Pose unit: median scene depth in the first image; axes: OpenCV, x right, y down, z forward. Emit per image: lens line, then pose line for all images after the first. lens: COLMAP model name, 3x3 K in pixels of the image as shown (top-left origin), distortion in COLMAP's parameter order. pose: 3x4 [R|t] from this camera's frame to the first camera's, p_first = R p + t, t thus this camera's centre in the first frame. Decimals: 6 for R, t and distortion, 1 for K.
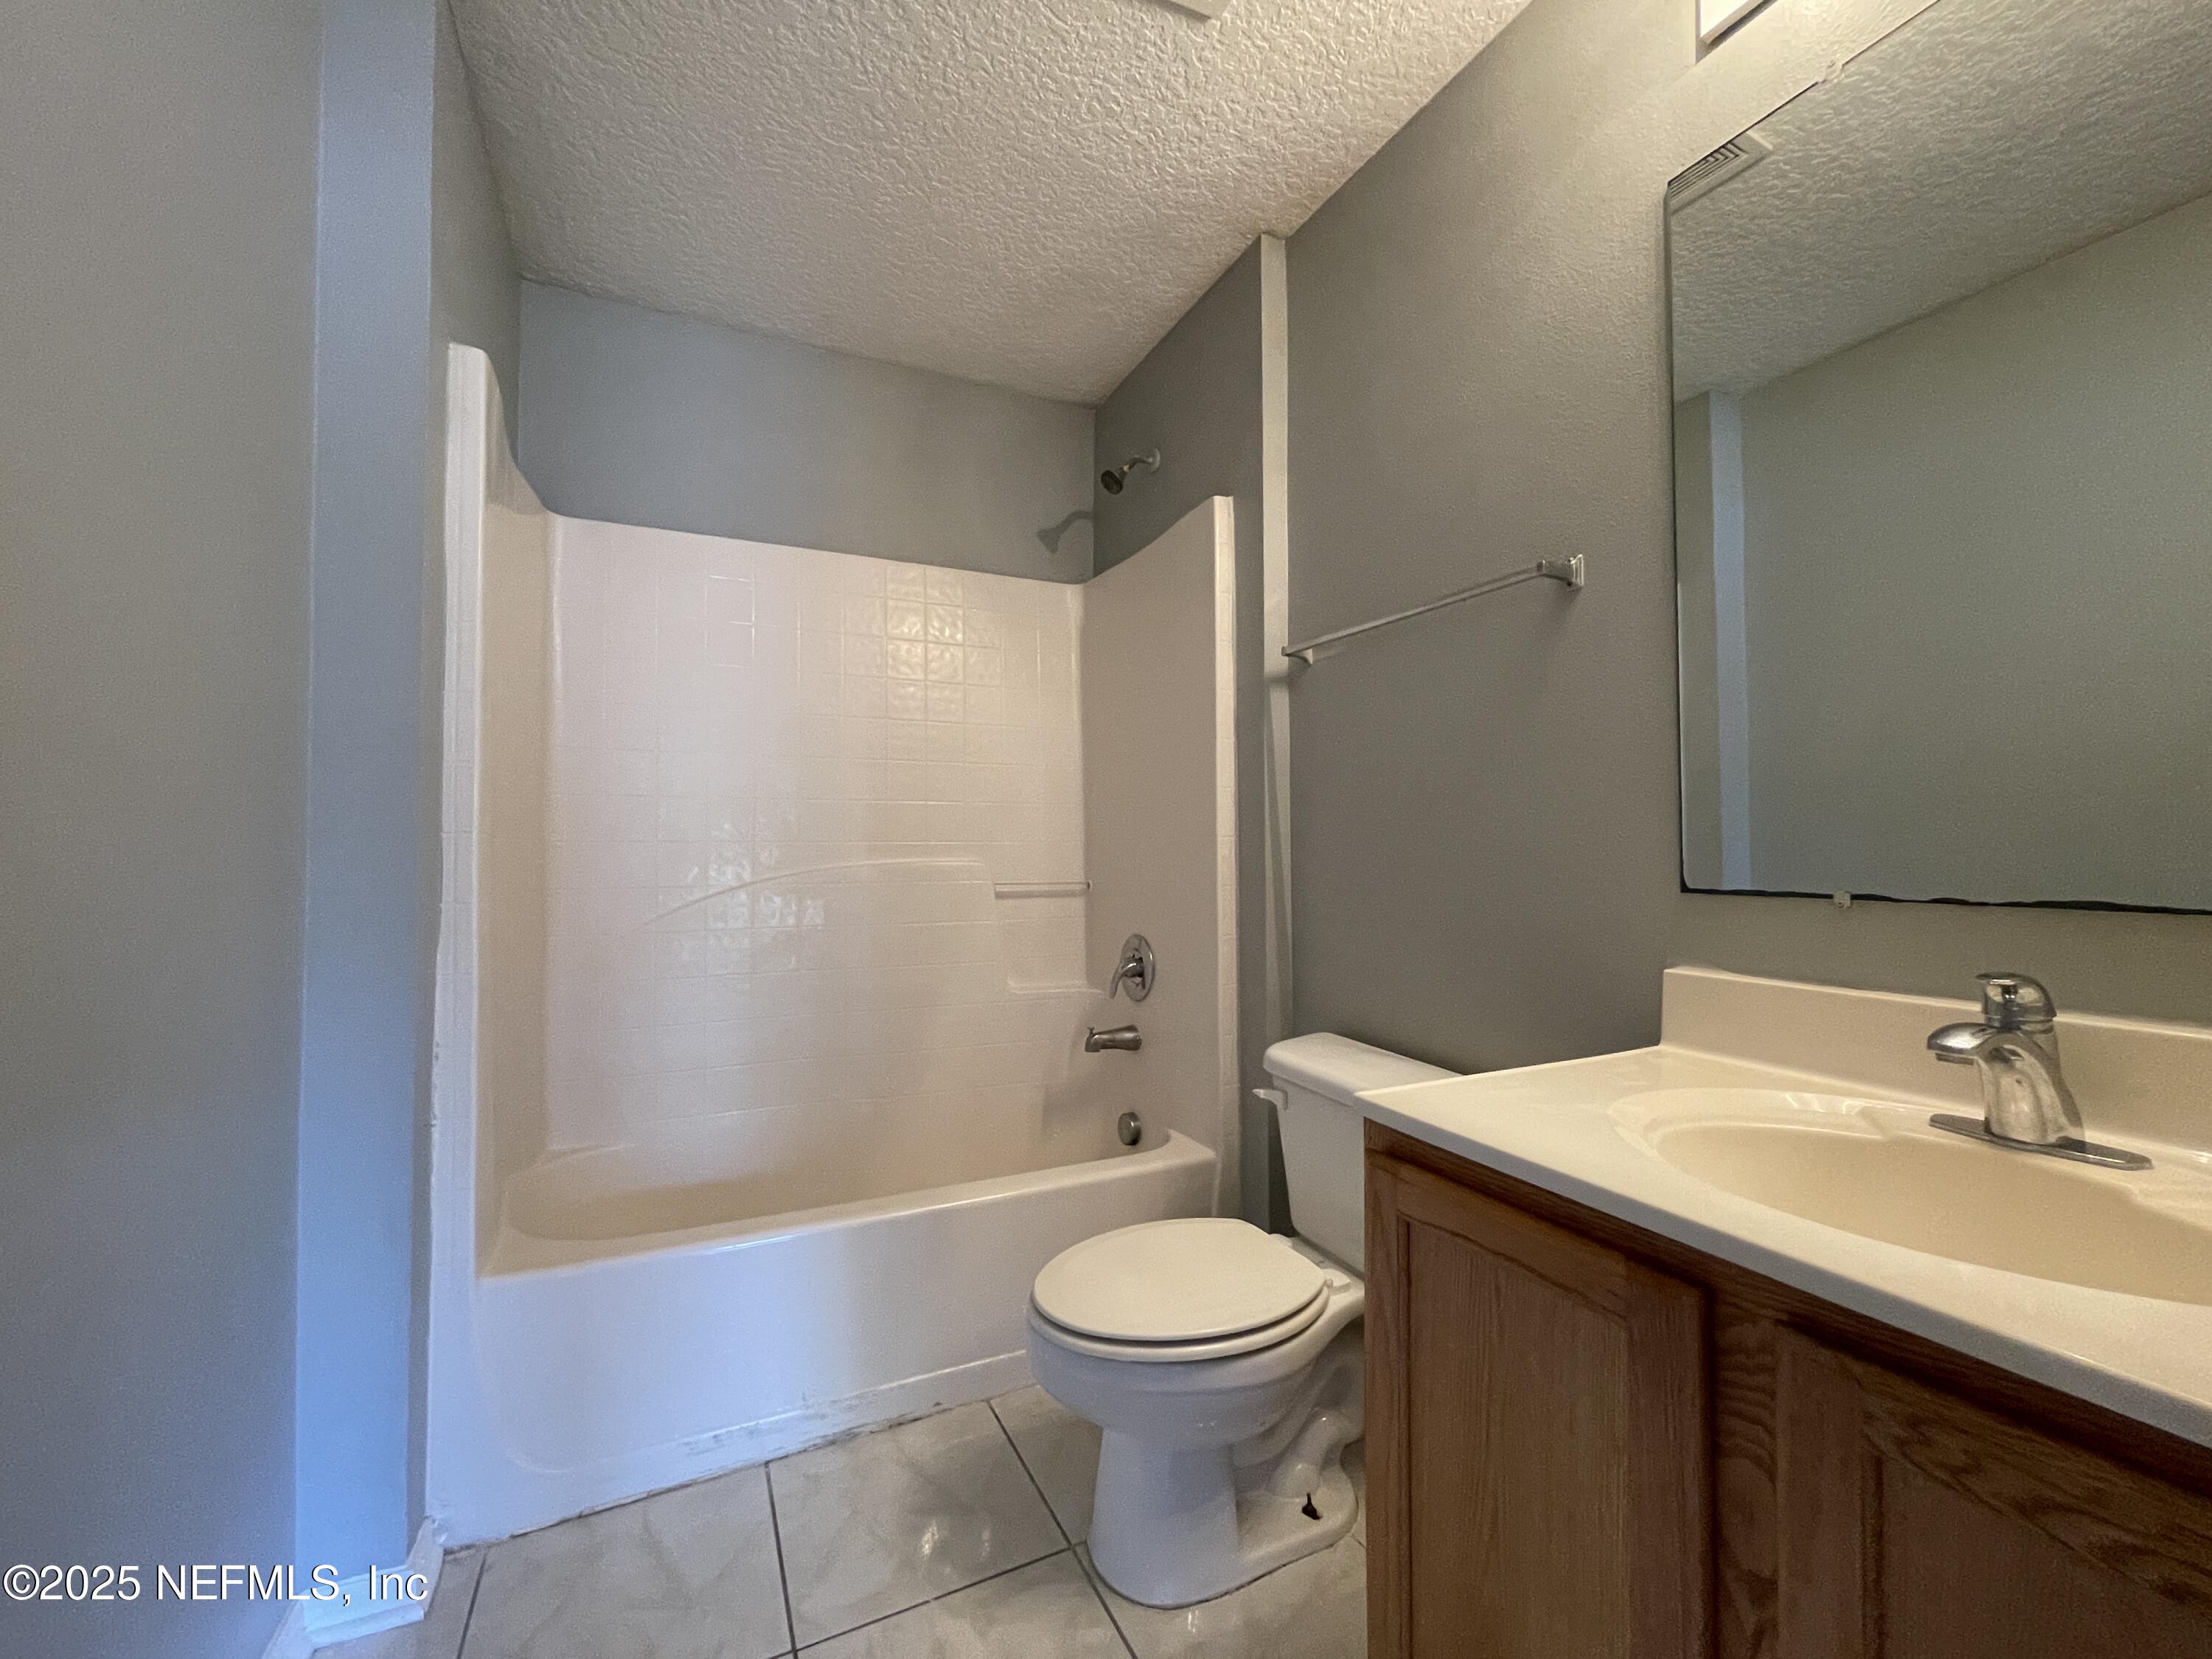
lens RADIAL K [[899.1, 0, 1119.1], [0, 899.1, 827.7], [0, 0, 1]] dist [0.000948, 0.000100]
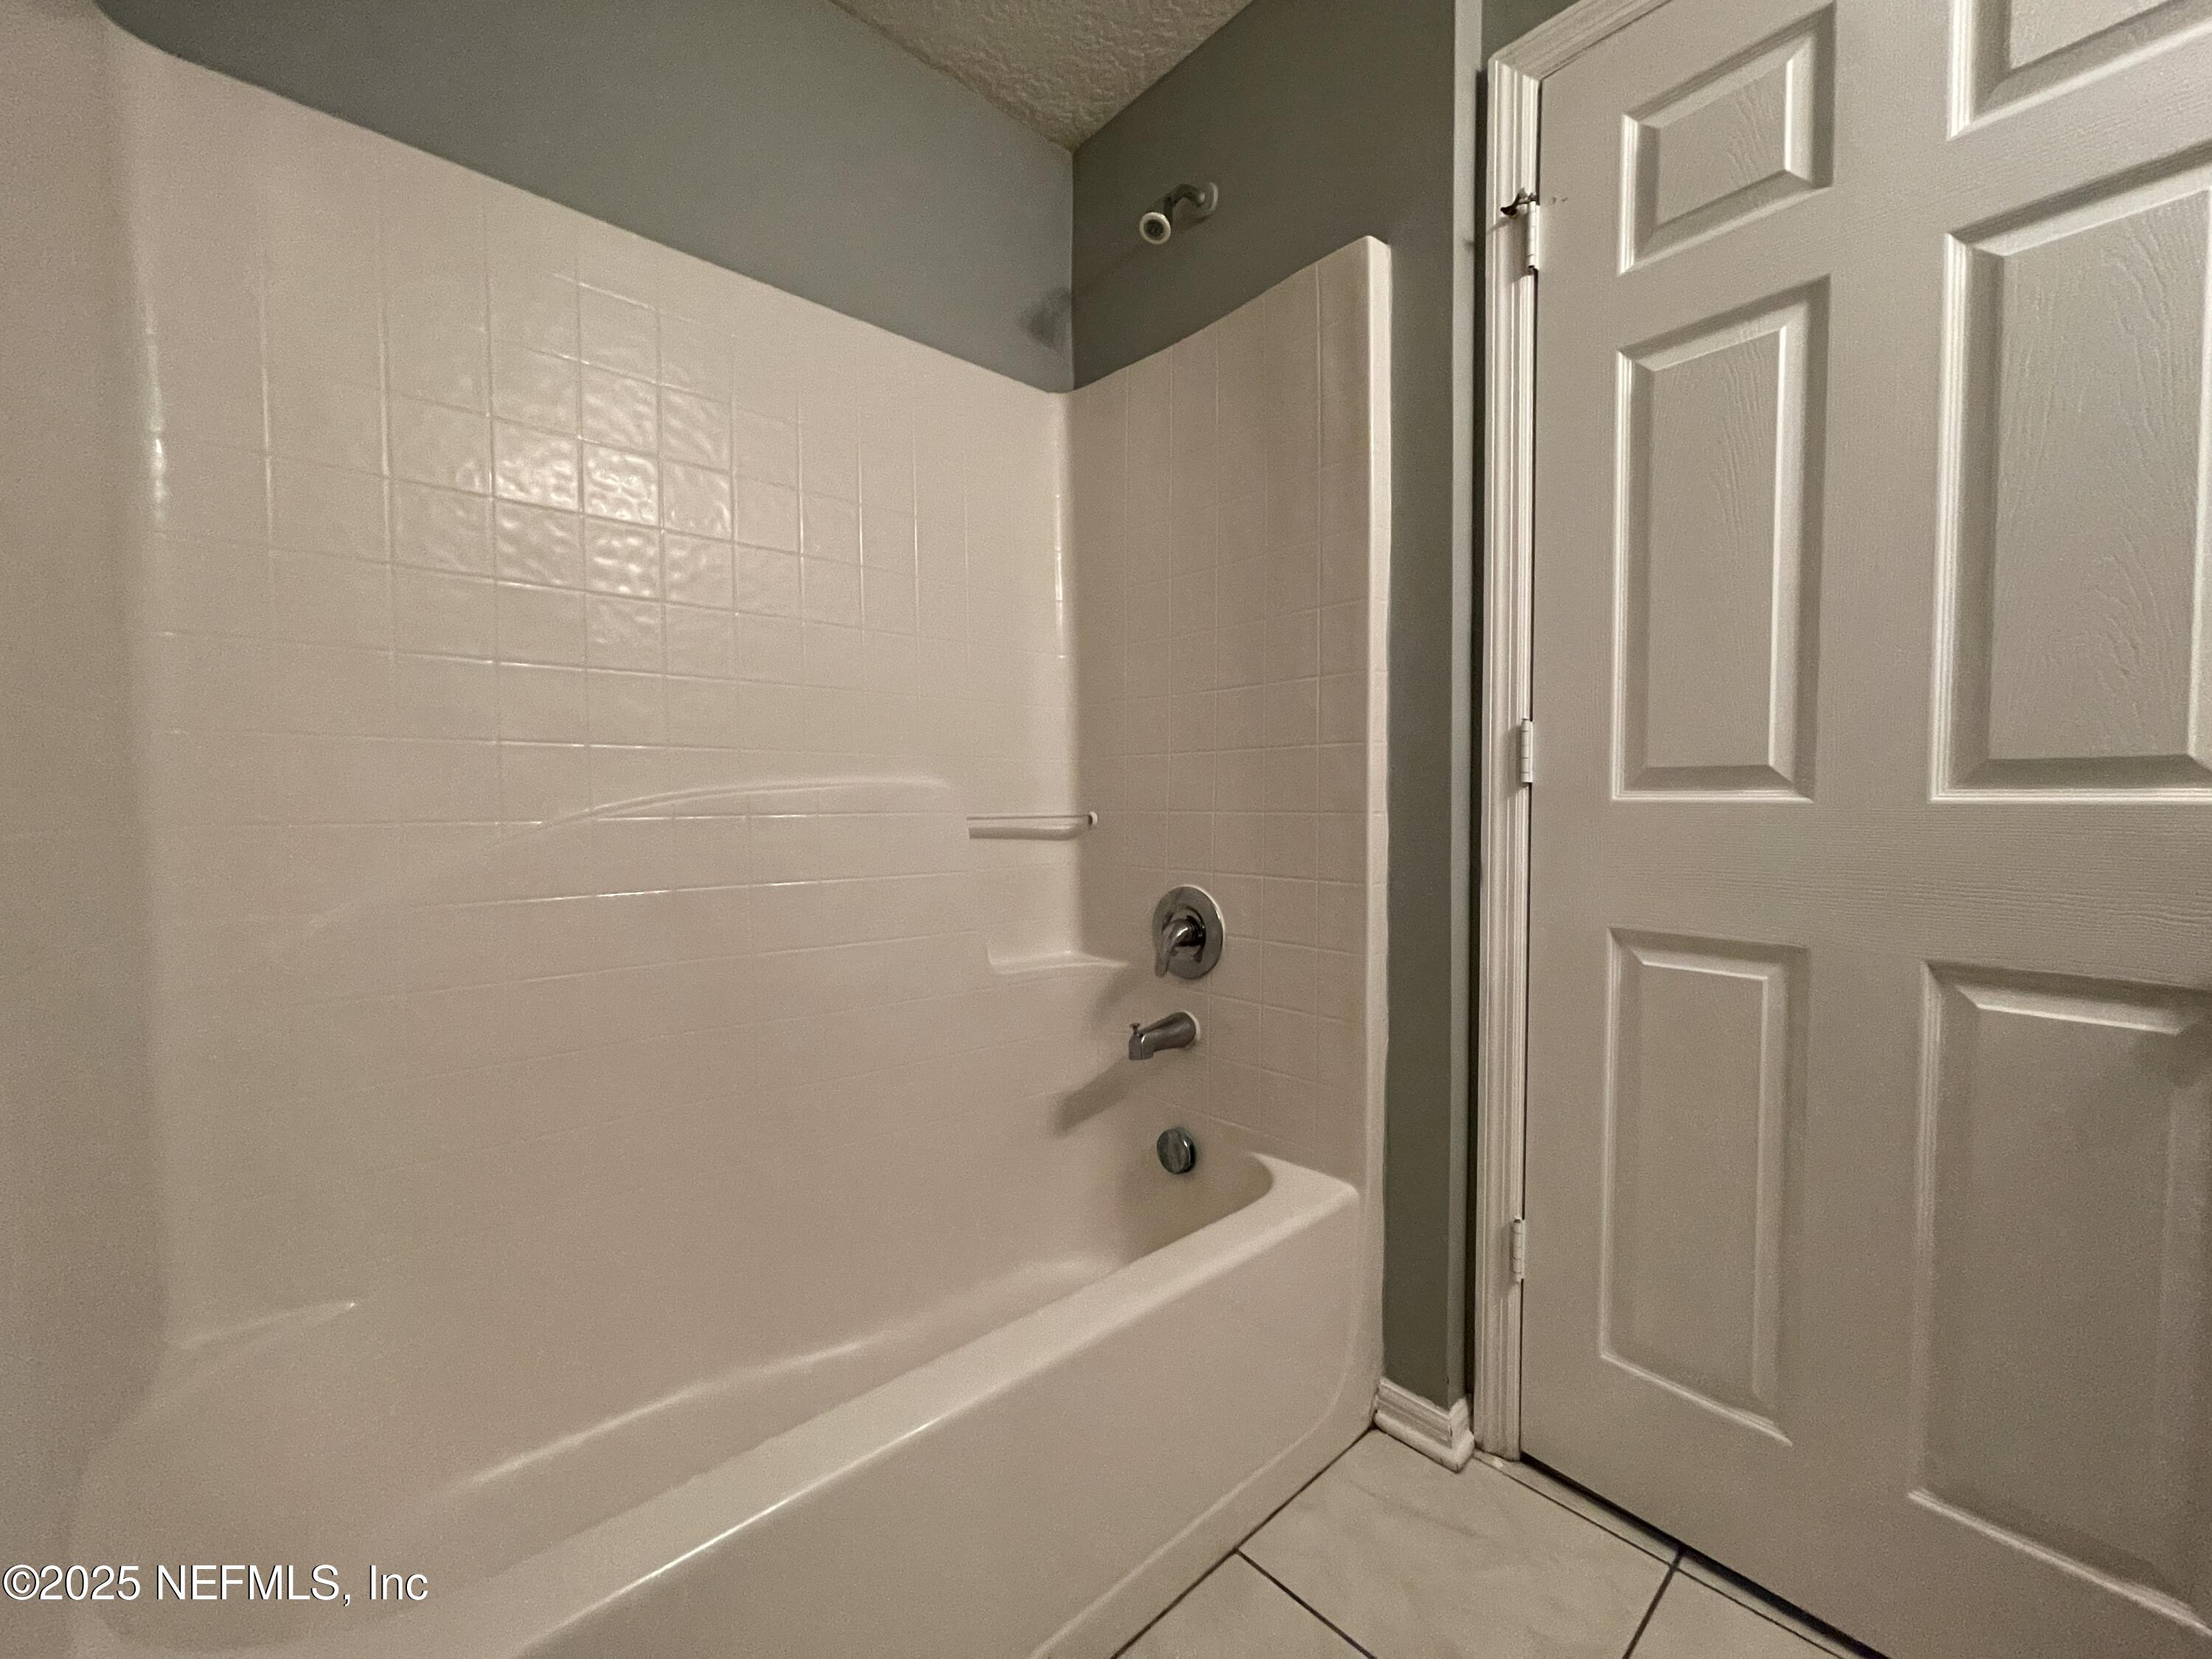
lens RADIAL K [[899.1, 0, 1094.7], [0, 899.1, 840.4], [0, 0, 1]] dist [0.000948, 0.000100]
pose [[0.959083, -0.000453, 0.283125, -0.252281], [-0.014240, 0.998656, 0.049836, 0.047959], [-0.282767, -0.051828, 0.957787, 0.346614]]
